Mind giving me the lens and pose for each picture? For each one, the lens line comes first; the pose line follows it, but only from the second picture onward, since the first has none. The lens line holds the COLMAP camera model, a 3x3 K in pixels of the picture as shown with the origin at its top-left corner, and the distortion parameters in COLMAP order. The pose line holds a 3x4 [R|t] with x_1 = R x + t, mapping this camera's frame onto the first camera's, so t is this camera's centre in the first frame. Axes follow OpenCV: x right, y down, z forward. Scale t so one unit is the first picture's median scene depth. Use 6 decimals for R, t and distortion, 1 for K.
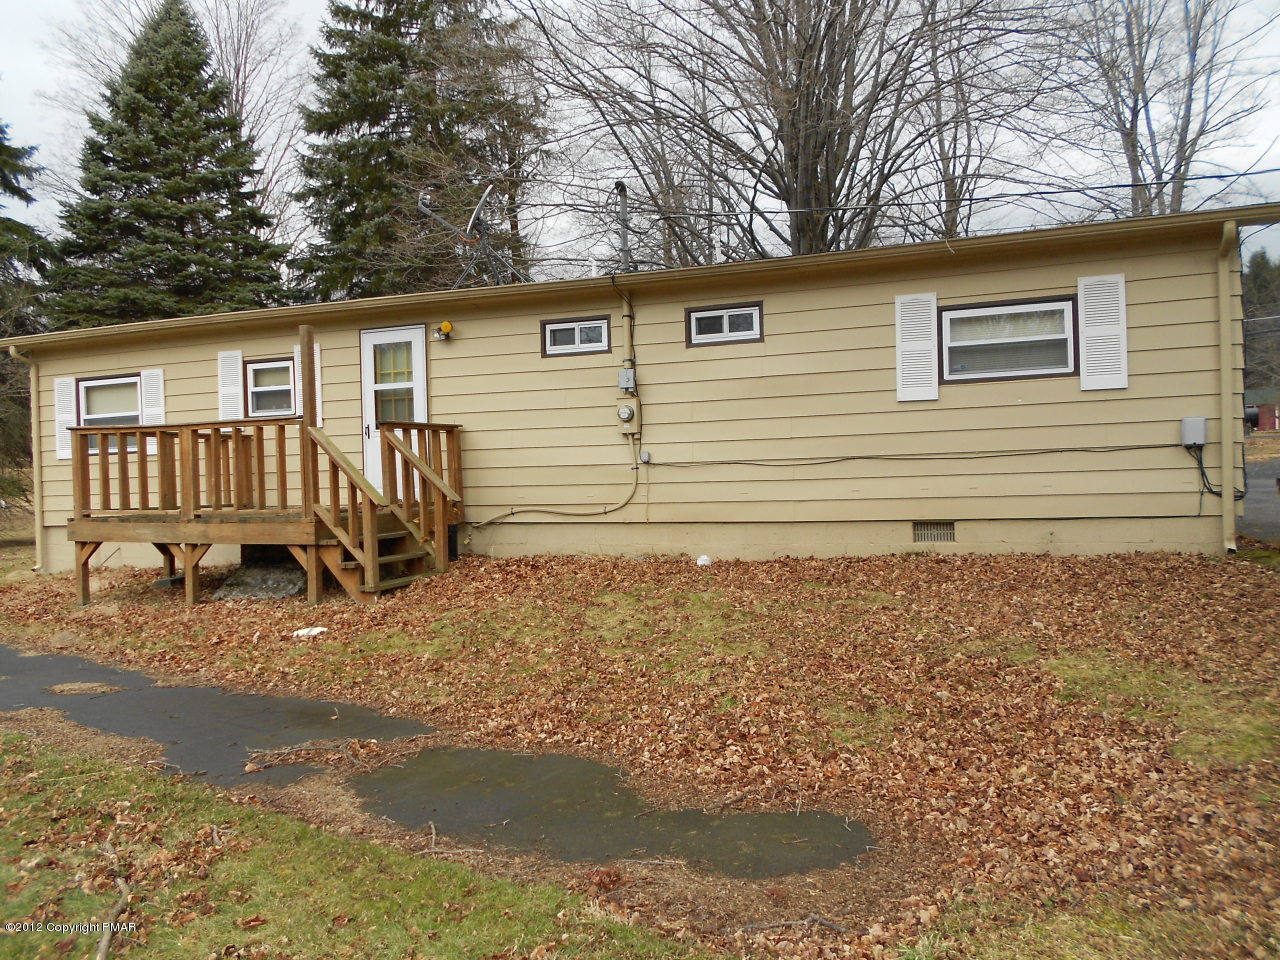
lens RADIAL K [[964.0, 0, 651.0], [0, 964.0, 487.9], [0, 0, 1]] dist [-0.009161, -0.008603]
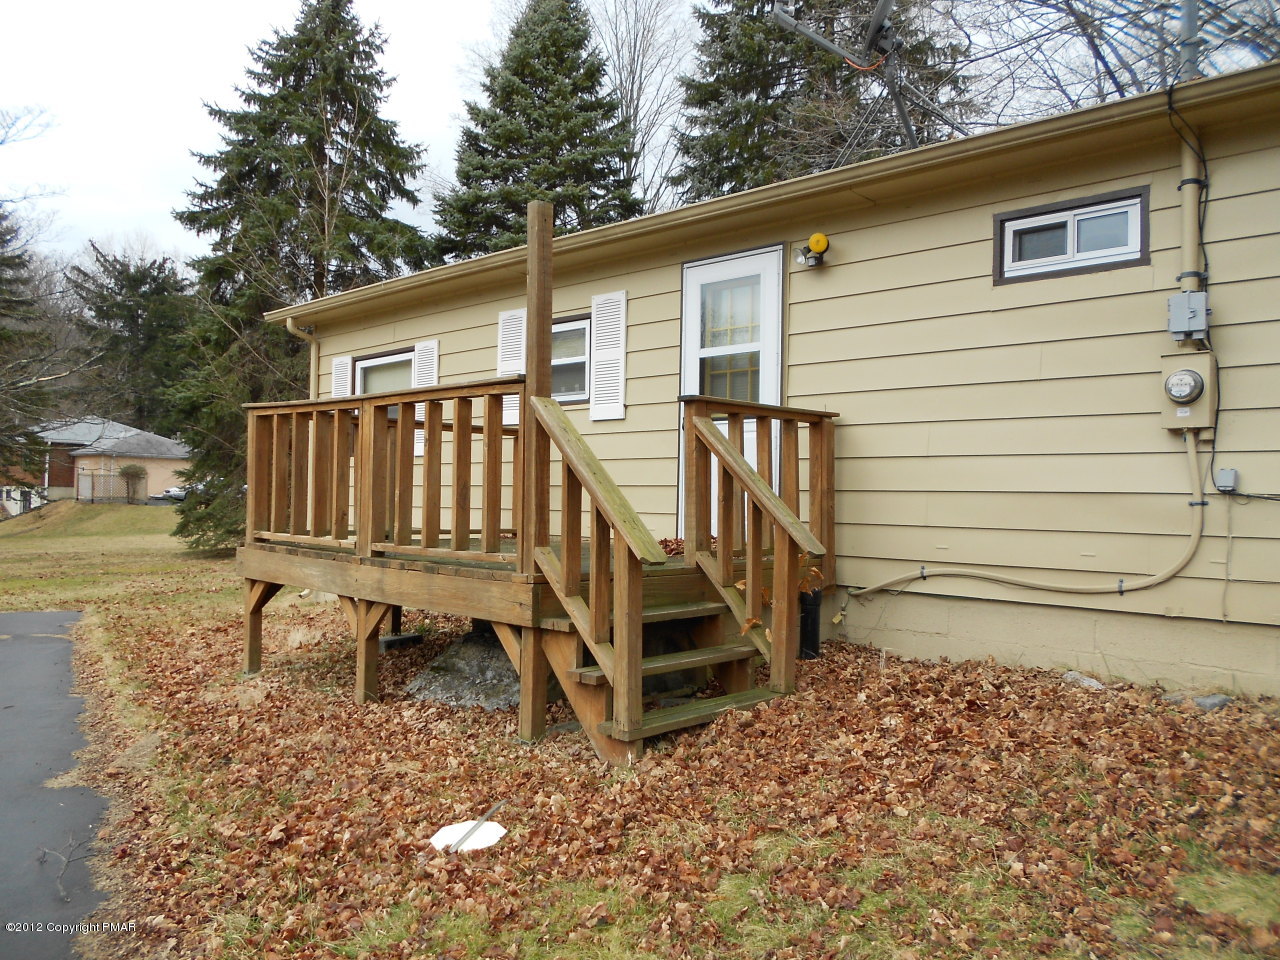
lens RADIAL K [[964.0, 0, 651.0], [0, 964.0, 487.9], [0, 0, 1]] dist [-0.009161, -0.008603]
pose [[0.921189, 0.037170, -0.387335, -0.076350], [-0.046737, 0.998790, -0.015307, -0.007754], [0.386298, 0.032203, 0.921812, 0.436401]]
